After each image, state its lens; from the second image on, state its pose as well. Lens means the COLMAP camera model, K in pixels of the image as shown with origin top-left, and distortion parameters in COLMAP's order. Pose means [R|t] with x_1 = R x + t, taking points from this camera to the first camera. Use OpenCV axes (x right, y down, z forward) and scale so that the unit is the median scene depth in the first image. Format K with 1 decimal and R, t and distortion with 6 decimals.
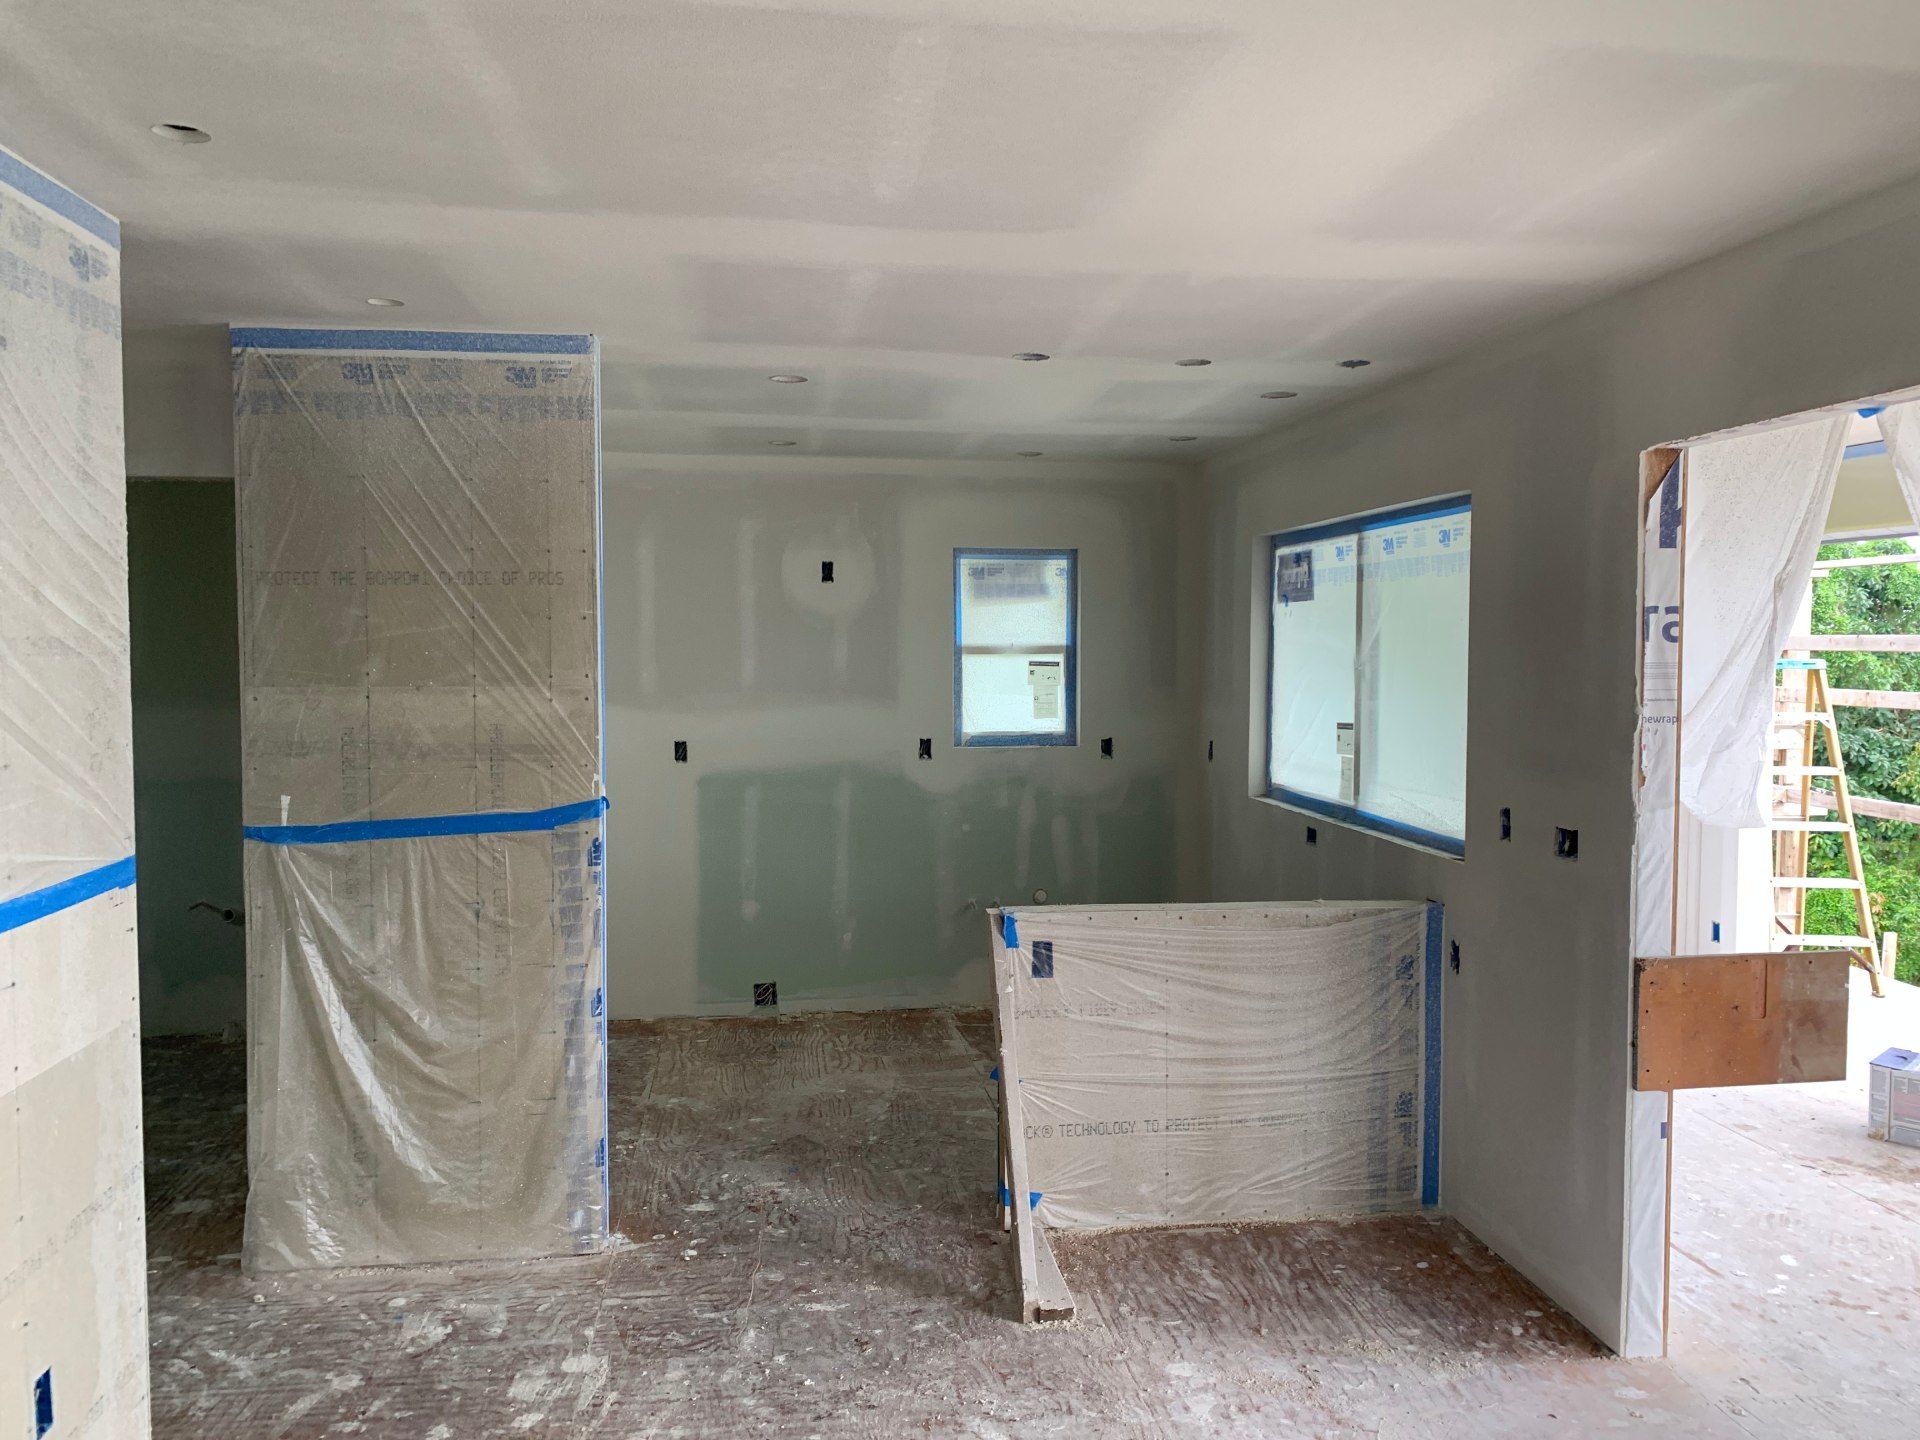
lens RADIAL K [[1483.2, 0, 959.1], [0, 1483.2, 728.0], [0, 0, 1]] dist [0.015406, -0.024994]
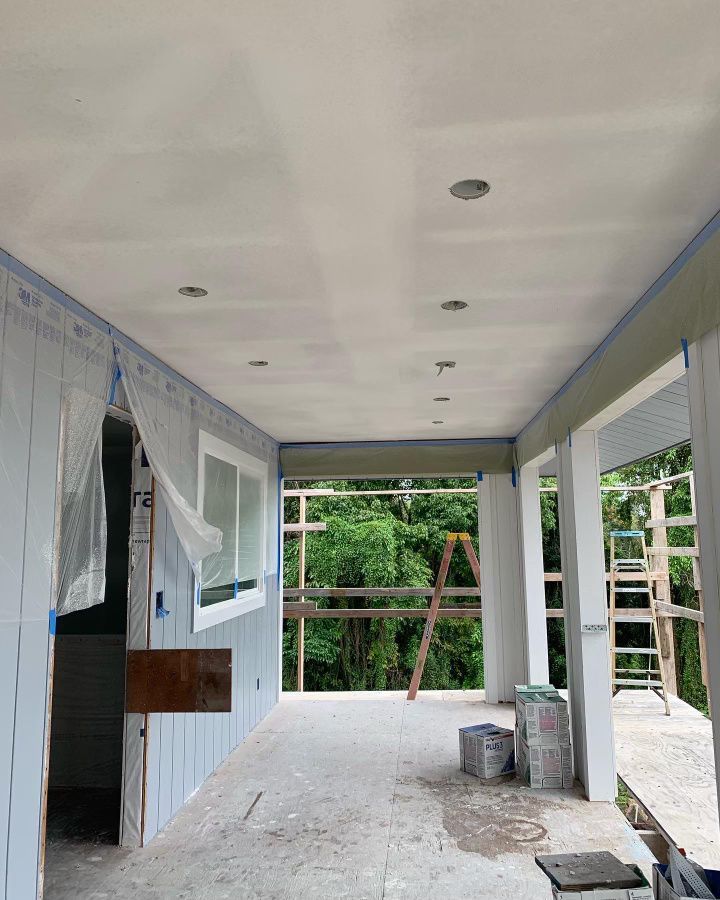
lens RADIAL K [[747.0, 0, 360.9], [0, 747.0, 445.8], [0, 0, 1]] dist [0.006364, -0.004628]
pose [[0.979425, -0.036724, -0.198441, 1.015860], [-0.001184, 0.982241, -0.187618, 0.064092], [0.201807, 0.183993, 0.961988, -0.061072]]
